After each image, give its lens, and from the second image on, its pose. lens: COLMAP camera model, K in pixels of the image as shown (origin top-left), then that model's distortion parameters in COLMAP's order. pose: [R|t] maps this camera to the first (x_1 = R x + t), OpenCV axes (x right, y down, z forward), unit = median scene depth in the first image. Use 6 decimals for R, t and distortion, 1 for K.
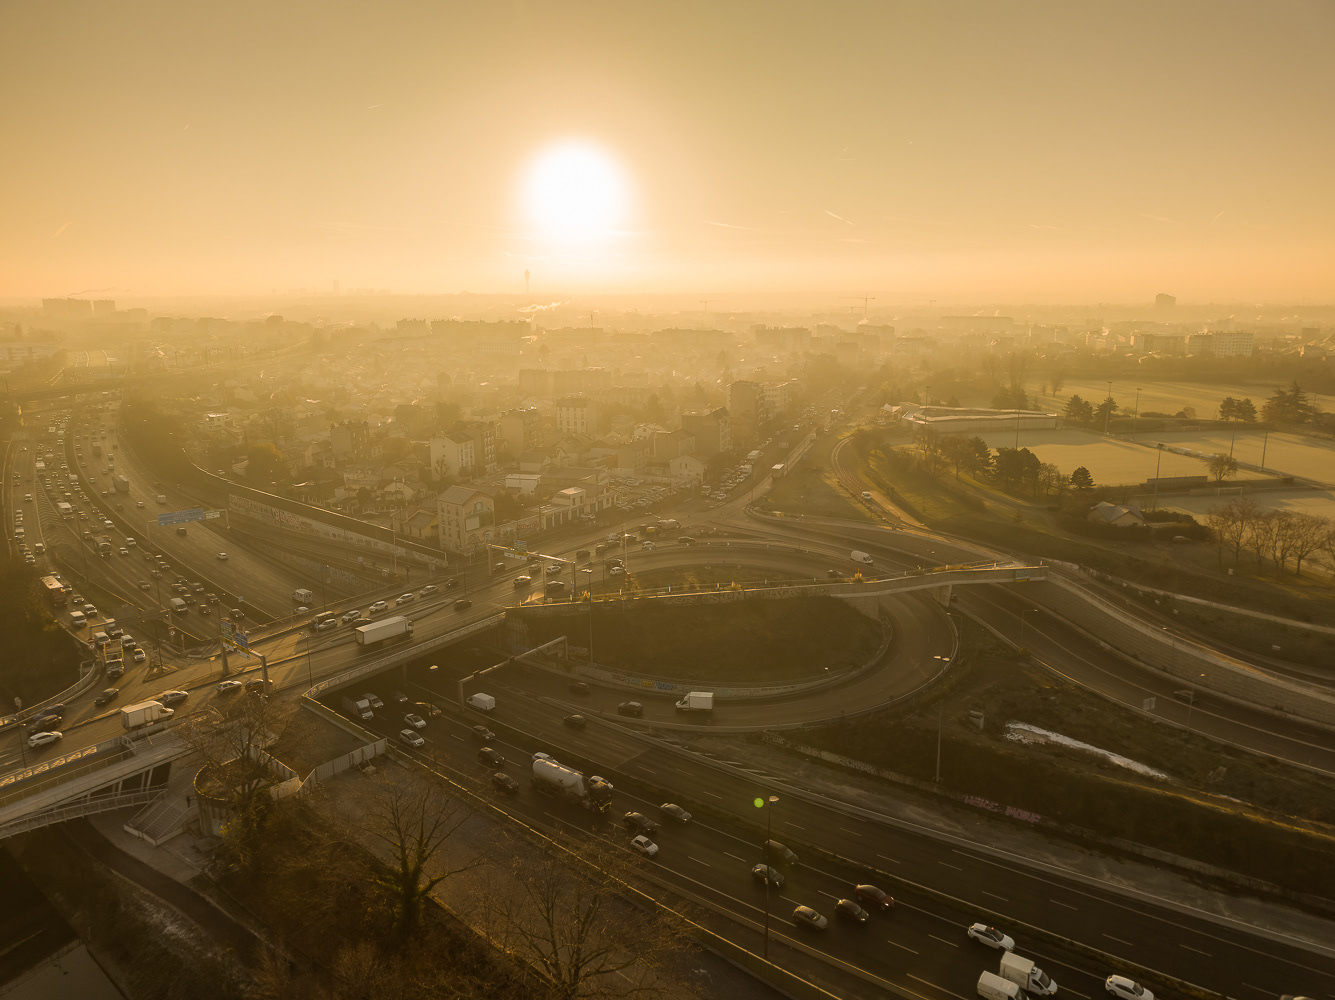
lens RADIAL K [[926.6, 0, 666.7], [0, 926.6, 504.7], [0, 0, 1]] dist [-0.000789, 0.000827]
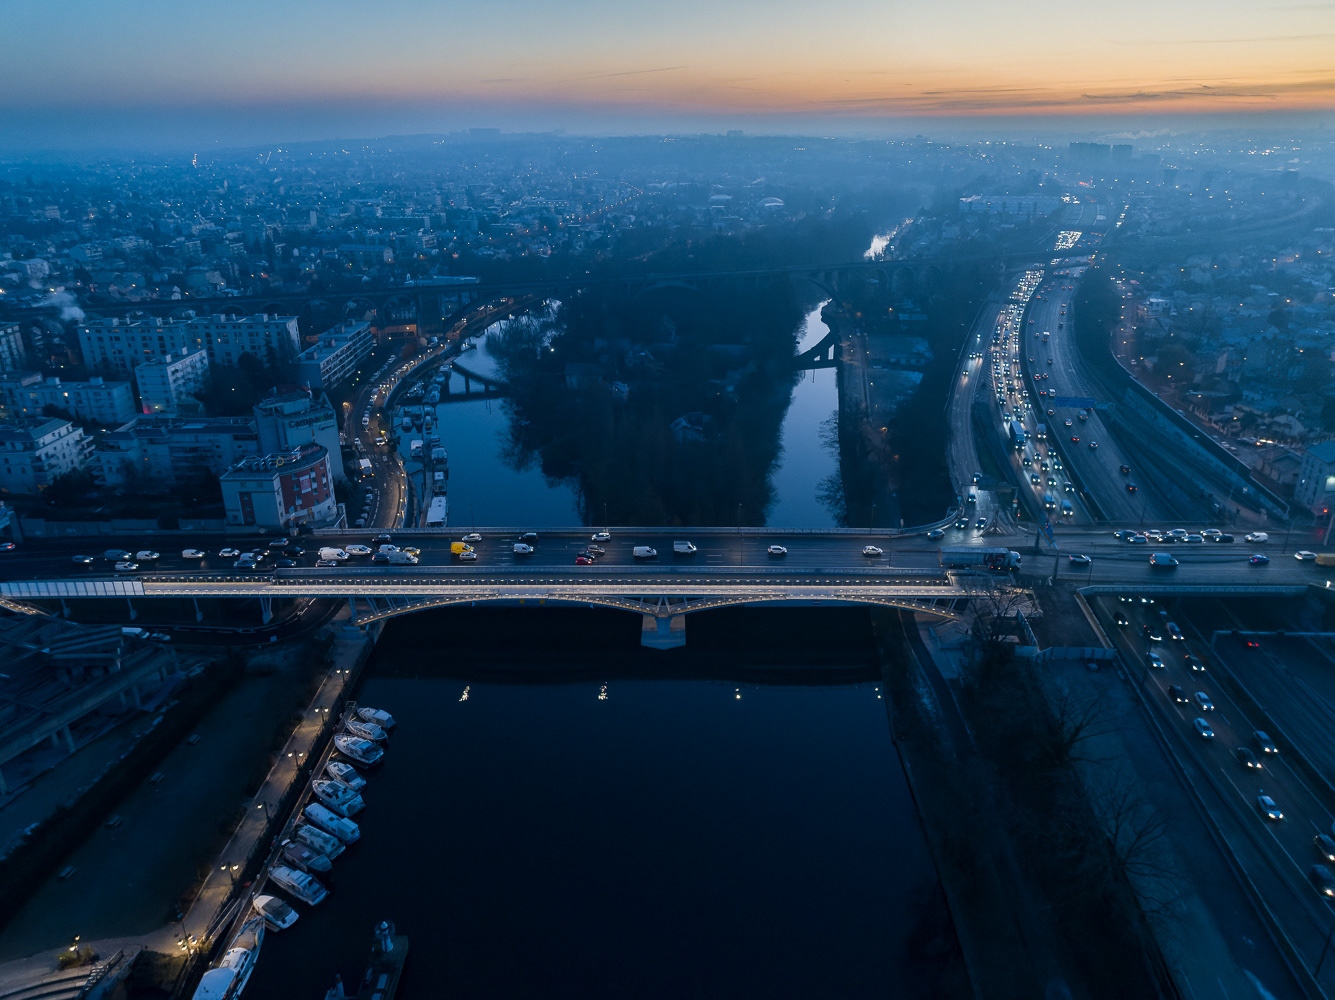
lens RADIAL K [[926.6, 0, 666.7], [0, 926.6, 504.7], [0, 0, 1]] dist [-0.000789, 0.000827]
pose [[0.559595, 0.313095, -0.767350, 0.182038], [-0.179642, 0.949705, 0.256494, -0.102778], [0.809063, -0.005685, 0.587695, -0.155195]]
